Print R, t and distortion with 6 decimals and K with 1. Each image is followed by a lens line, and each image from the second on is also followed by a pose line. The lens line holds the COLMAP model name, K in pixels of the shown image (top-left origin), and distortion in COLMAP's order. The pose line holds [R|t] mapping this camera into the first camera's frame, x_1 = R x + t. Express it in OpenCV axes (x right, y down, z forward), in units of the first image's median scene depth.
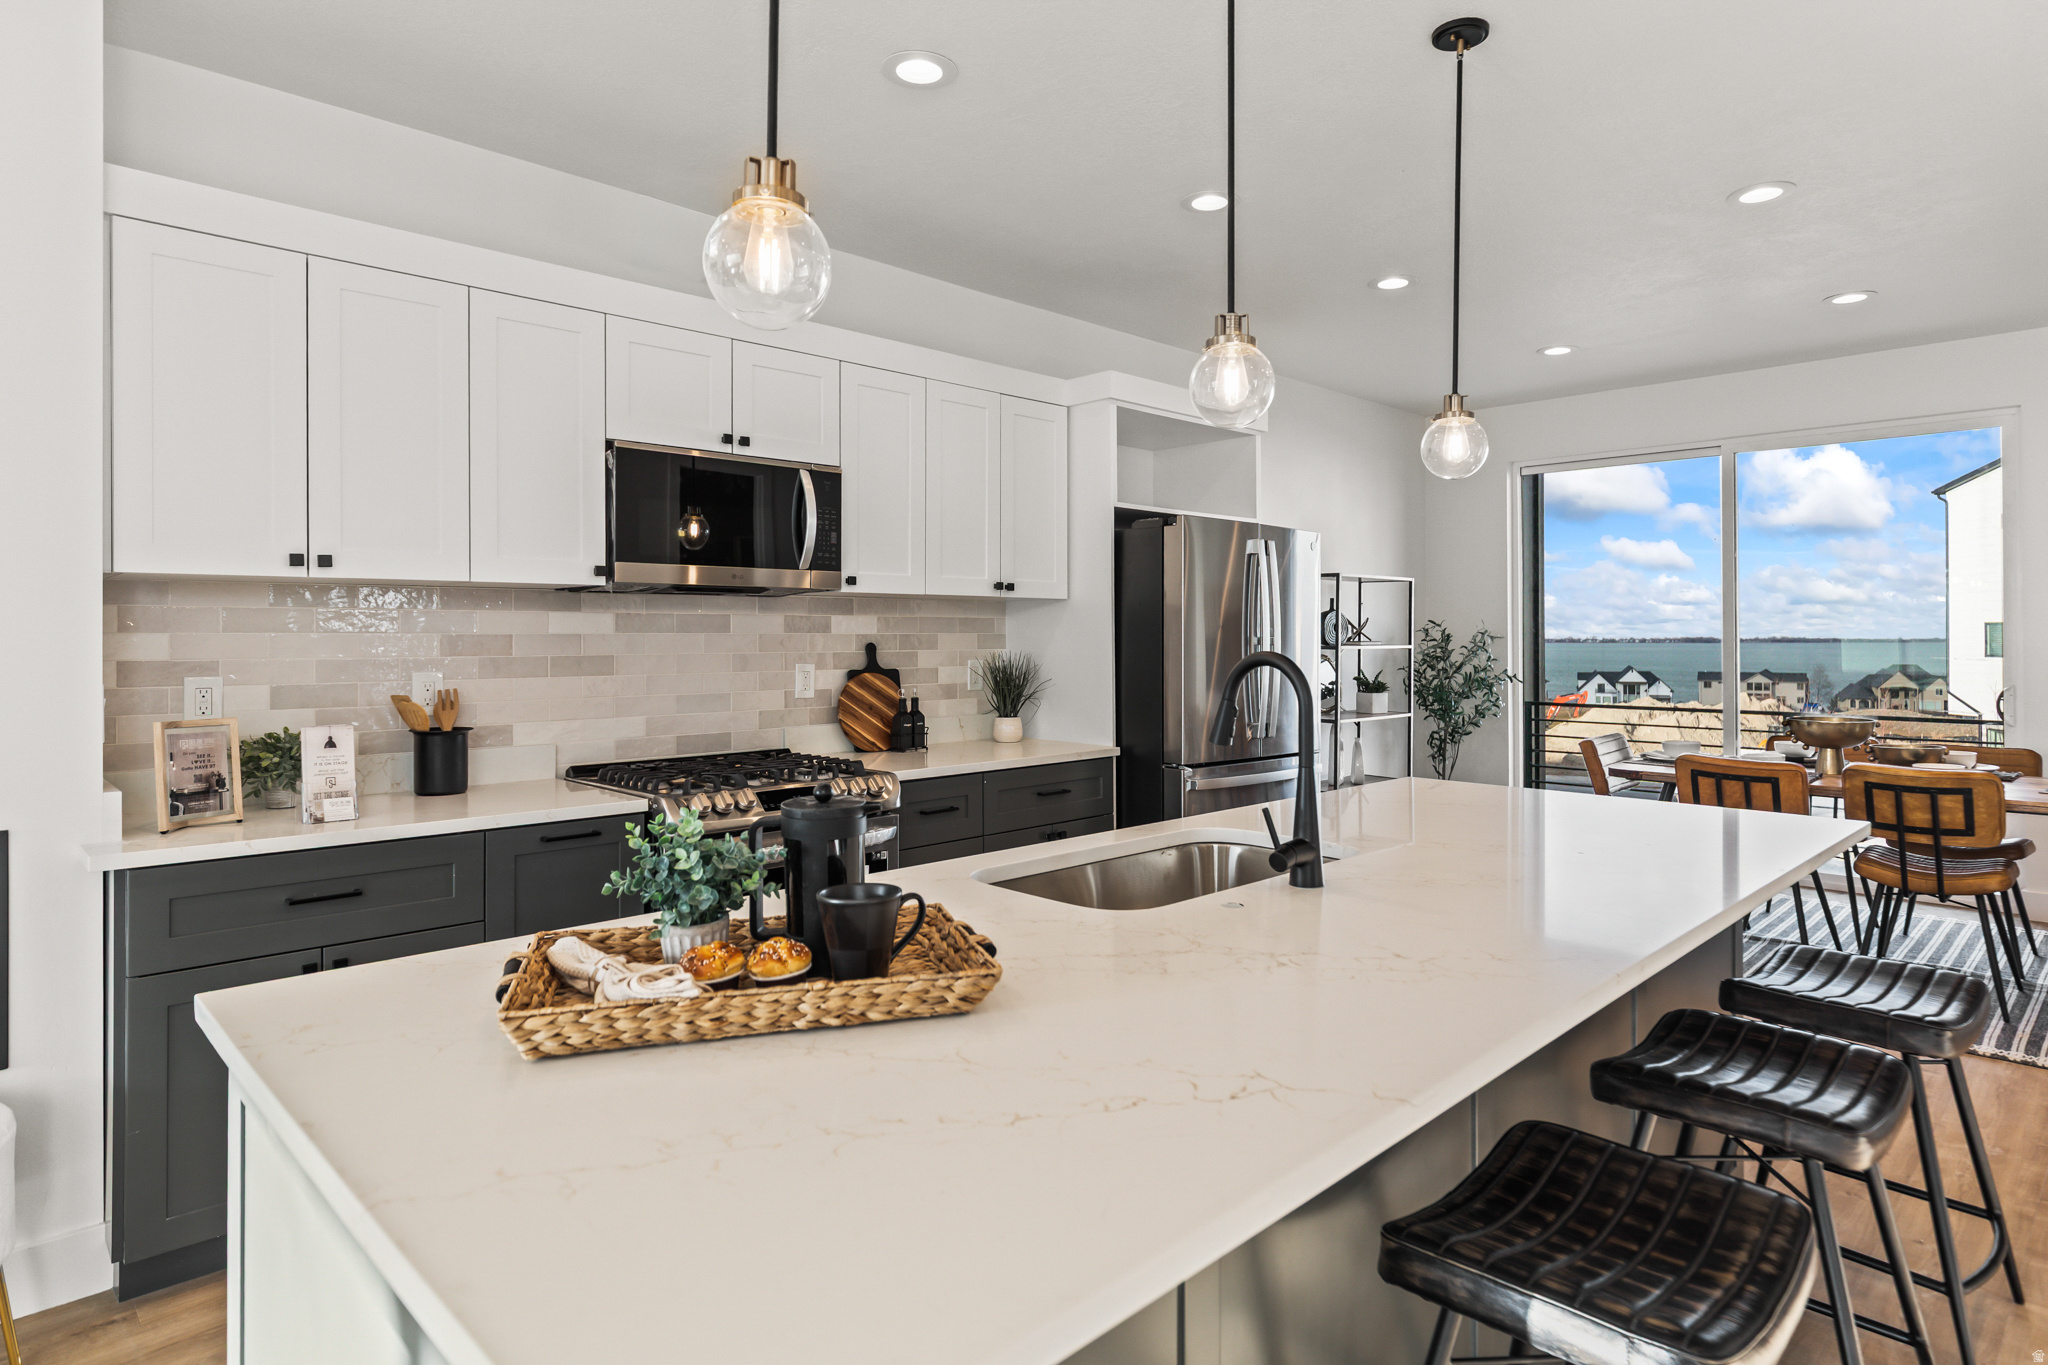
lens RADIAL K [[1132.5, 0, 1049.6], [0, 1132.5, 633.8], [0, 0, 1]] dist [0.003375, 0.000353]
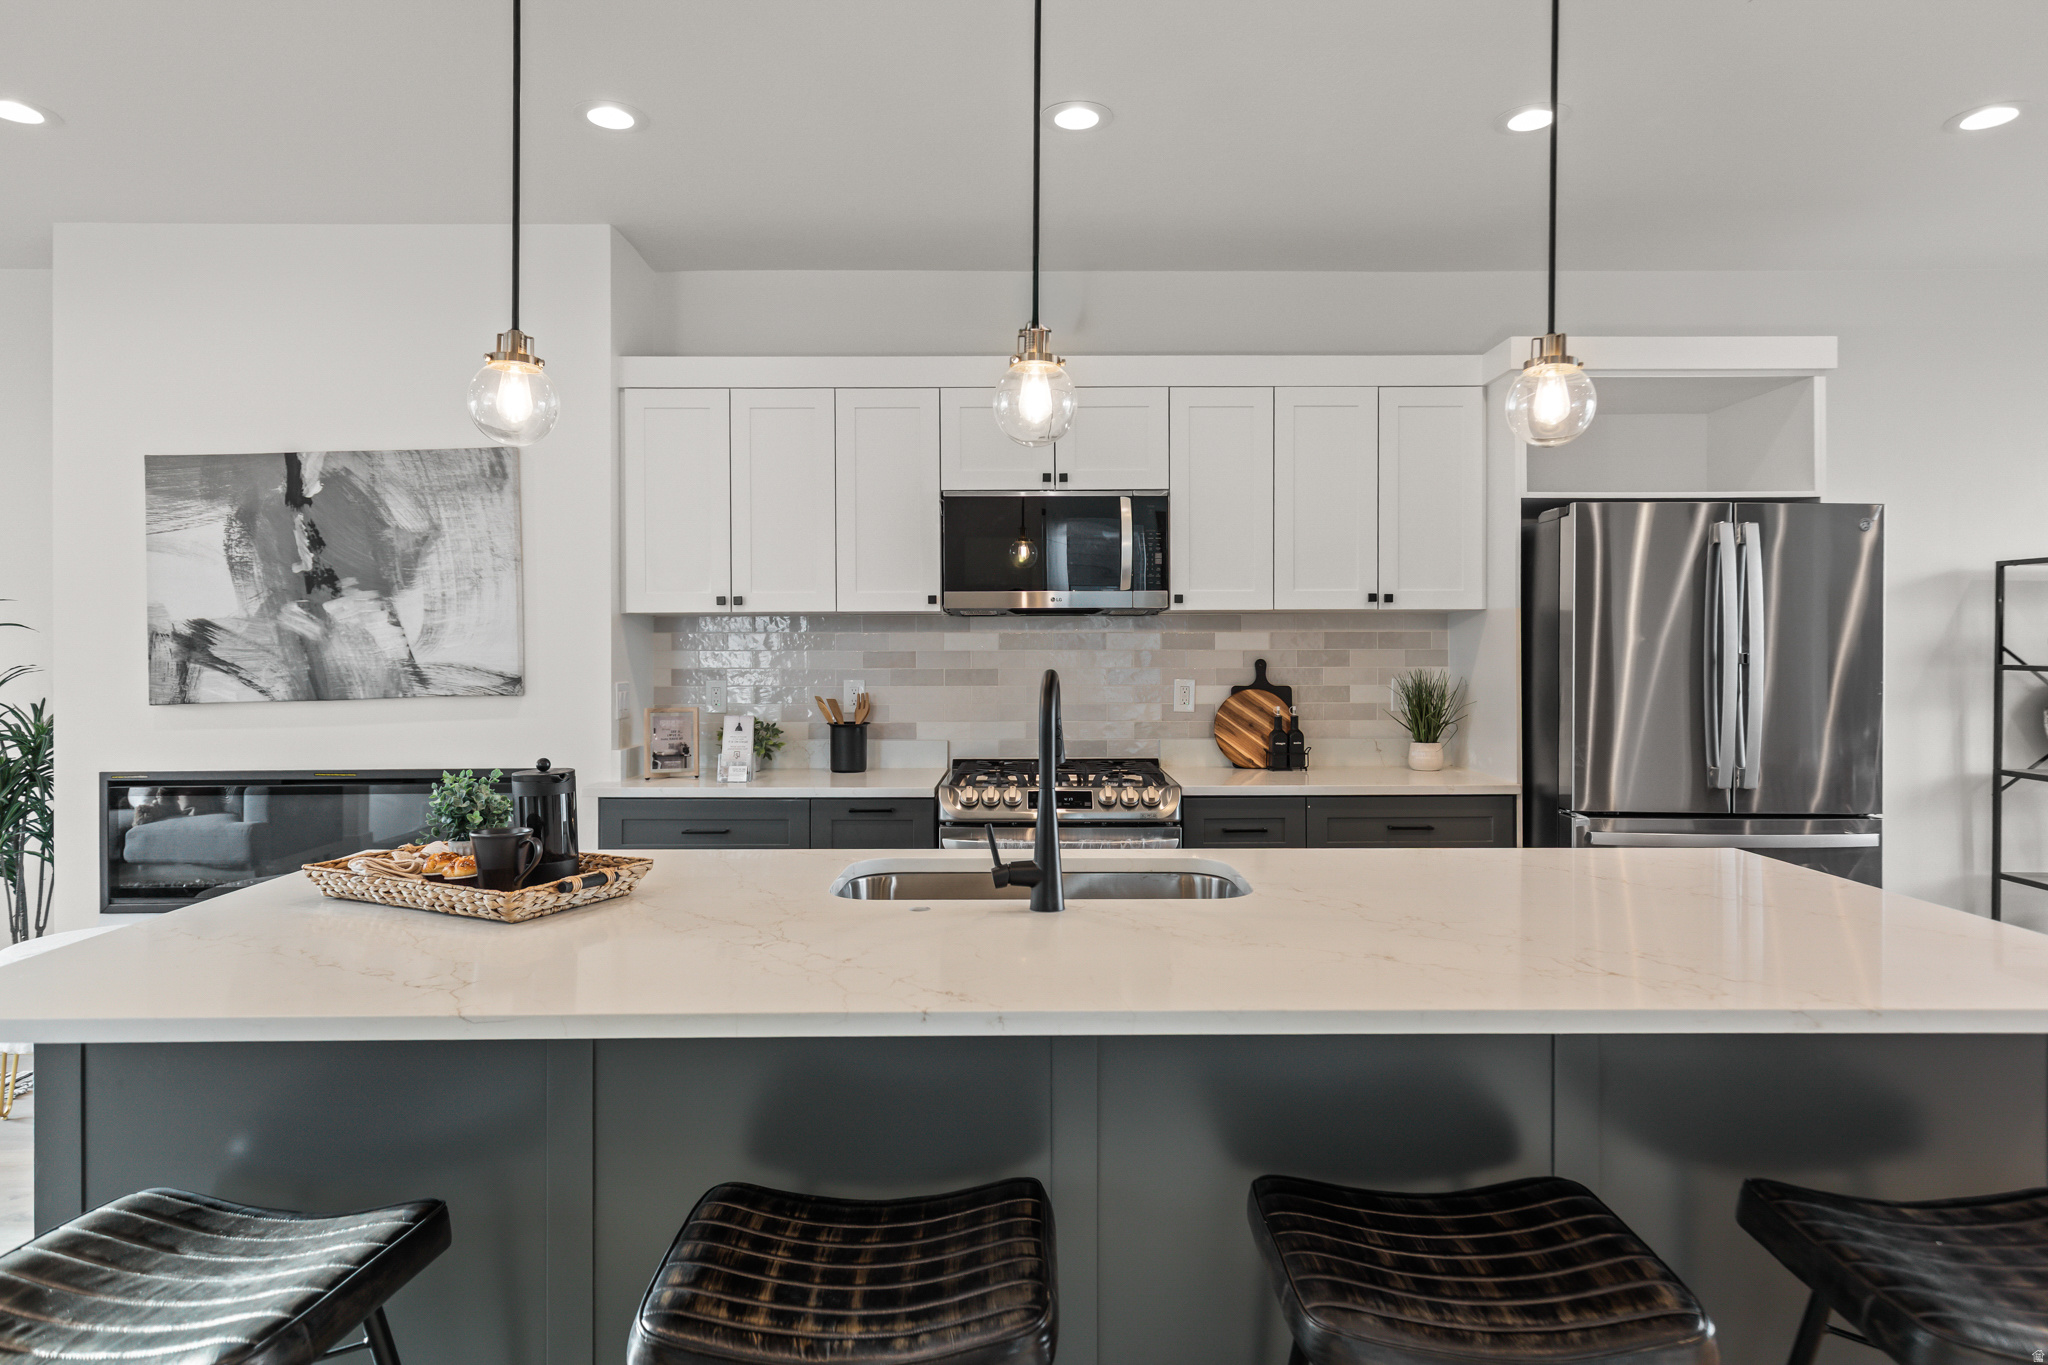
lens RADIAL K [[1171.6, 0, 1032.1], [0, 1171.6, 662.6], [0, 0, 1]] dist [0.015385, -0.002818]
pose [[0.718284, 0.005143, -0.695731, 0.489932], [0.002253, 0.999950, 0.009719, 0.000502], [0.695747, -0.008548, 0.718236, 0.143039]]
